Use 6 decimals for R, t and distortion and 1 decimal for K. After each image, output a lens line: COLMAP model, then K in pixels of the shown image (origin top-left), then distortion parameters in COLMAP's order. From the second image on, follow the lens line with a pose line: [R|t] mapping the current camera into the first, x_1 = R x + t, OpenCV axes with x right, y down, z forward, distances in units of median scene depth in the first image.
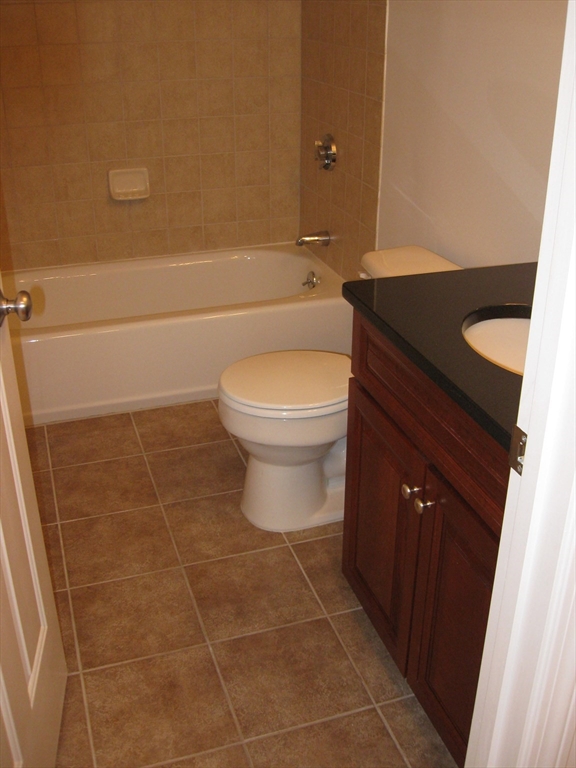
lens RADIAL K [[795.1, 0, 292.1], [0, 795.1, 363.8], [0, 0, 1]] dist [-0.140363, 0.063412]
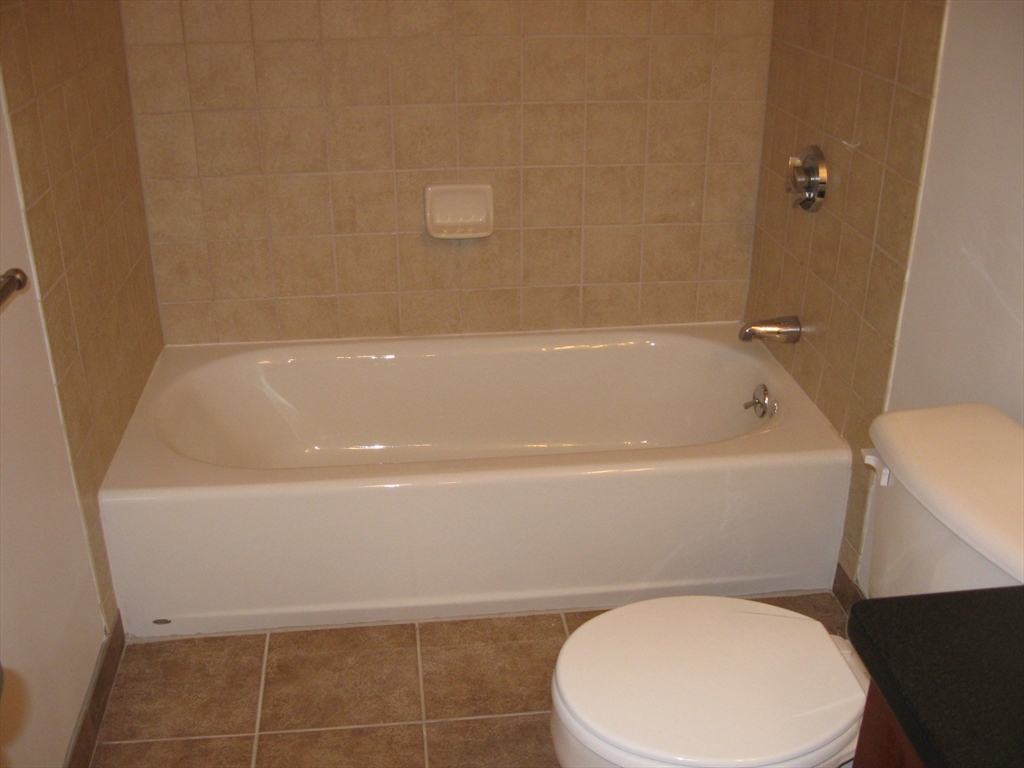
lens RADIAL K [[1060.1, 0, 516.5], [0, 1060.1, 407.9], [0, 0, 1]] dist [-0.140363, 0.063412]
pose [[0.978289, 0.087657, -0.187796, -0.005028], [-0.087096, 0.996136, 0.011253, -0.095921], [0.188057, 0.005347, 0.982144, 0.237766]]
